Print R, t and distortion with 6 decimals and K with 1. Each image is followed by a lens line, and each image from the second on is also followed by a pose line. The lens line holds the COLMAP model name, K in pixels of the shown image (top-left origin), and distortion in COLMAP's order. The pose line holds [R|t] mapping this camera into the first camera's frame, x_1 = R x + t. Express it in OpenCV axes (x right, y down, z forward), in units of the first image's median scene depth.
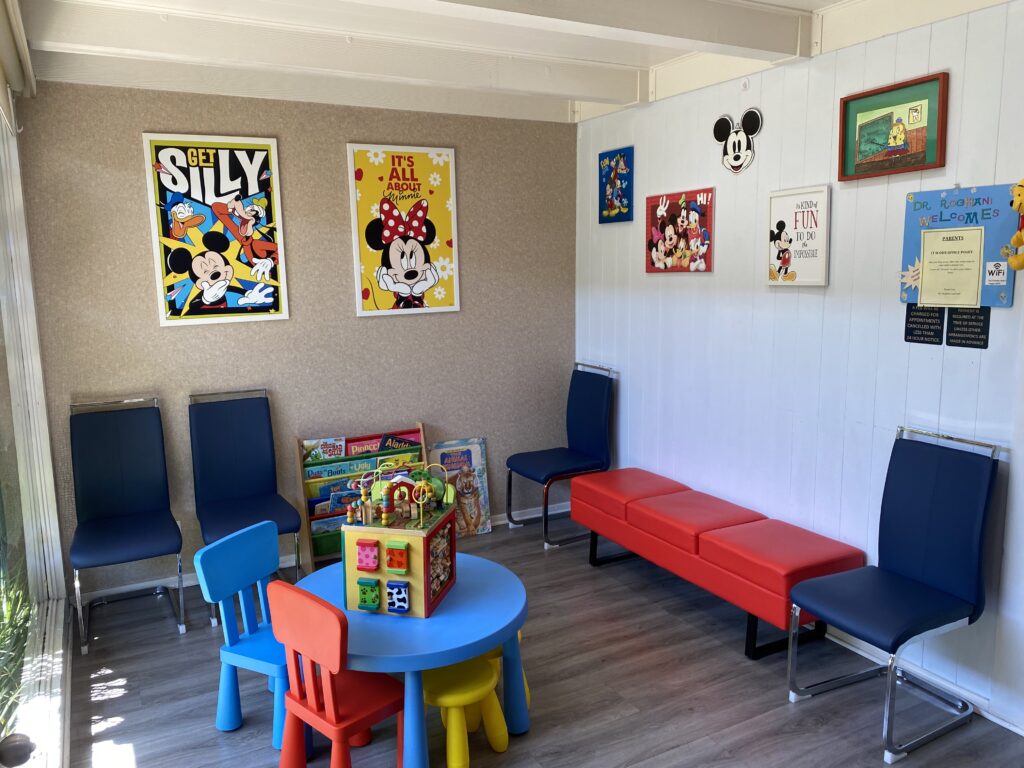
lens RADIAL K [[784.9, 0, 511.3], [0, 784.9, 380.1], [0, 0, 1]] dist [0.011881, -0.001521]
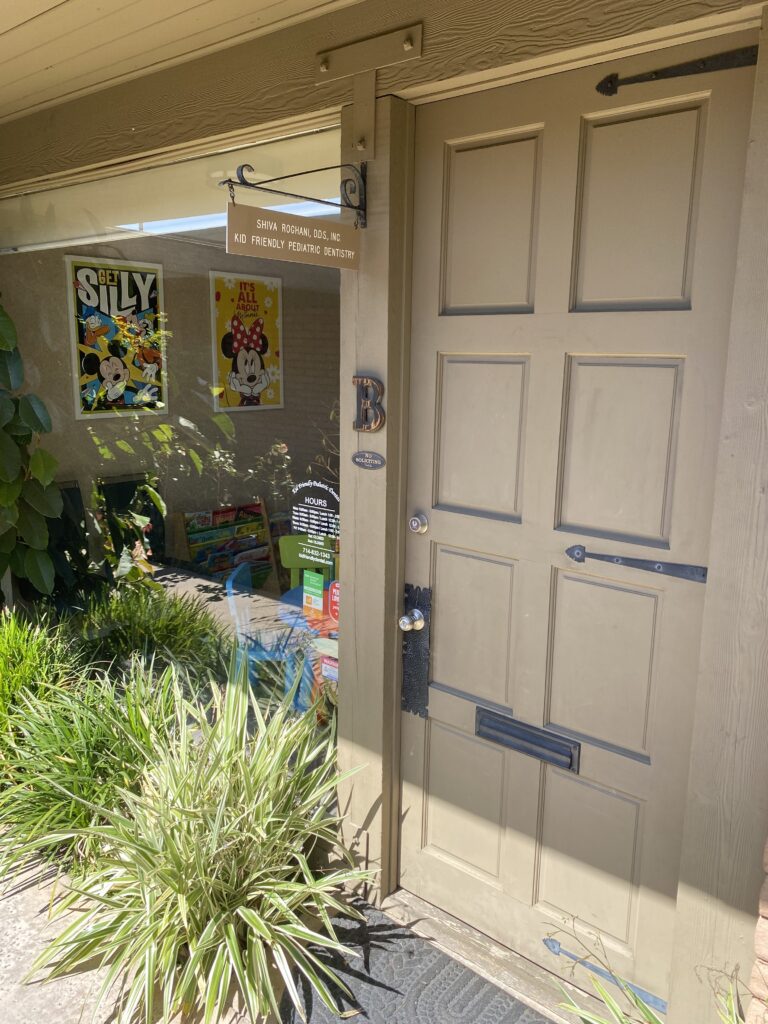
lens RADIAL K [[784.9, 0, 384.3], [0, 784.9, 512.4], [0, 0, 1]] dist [0.011881, -0.001521]
pose [[0.928062, -0.045515, 0.369635, -0.476733], [0.031839, 0.998567, 0.043017, 0.036067], [-0.371063, -0.028154, 0.928181, -0.281380]]
